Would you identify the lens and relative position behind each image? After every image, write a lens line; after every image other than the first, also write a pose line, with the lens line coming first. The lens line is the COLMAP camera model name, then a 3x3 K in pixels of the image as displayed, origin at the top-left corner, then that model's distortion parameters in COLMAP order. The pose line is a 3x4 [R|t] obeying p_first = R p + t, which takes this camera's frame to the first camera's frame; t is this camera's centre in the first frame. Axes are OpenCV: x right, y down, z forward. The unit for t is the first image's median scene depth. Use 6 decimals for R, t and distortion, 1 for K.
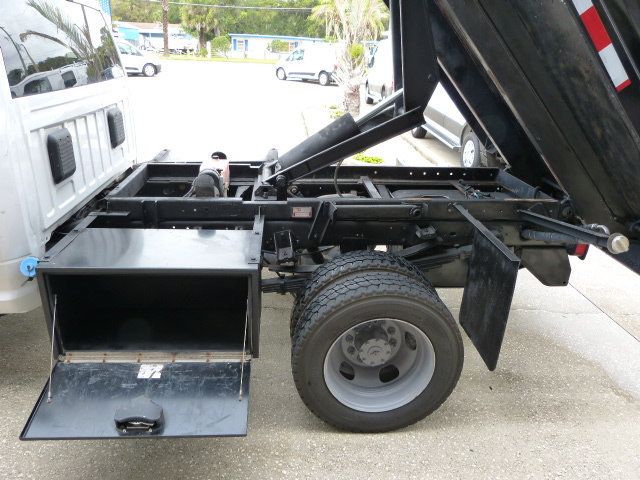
lens RADIAL K [[477.0, 0, 318.7], [0, 477.0, 242.6], [0, 0, 1]] dist [-0.039271, 0.022565]
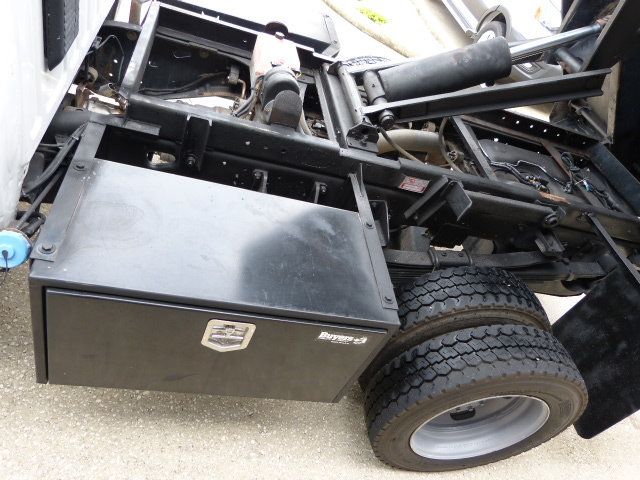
lens RADIAL K [[477.0, 0, 318.7], [0, 477.0, 242.6], [0, 0, 1]] dist [-0.039271, 0.022565]
pose [[0.951091, 0.192487, 0.241610, -0.319215], [-0.265945, 0.908123, 0.323397, -0.174983], [-0.157162, -0.371835, 0.914898, 0.362230]]
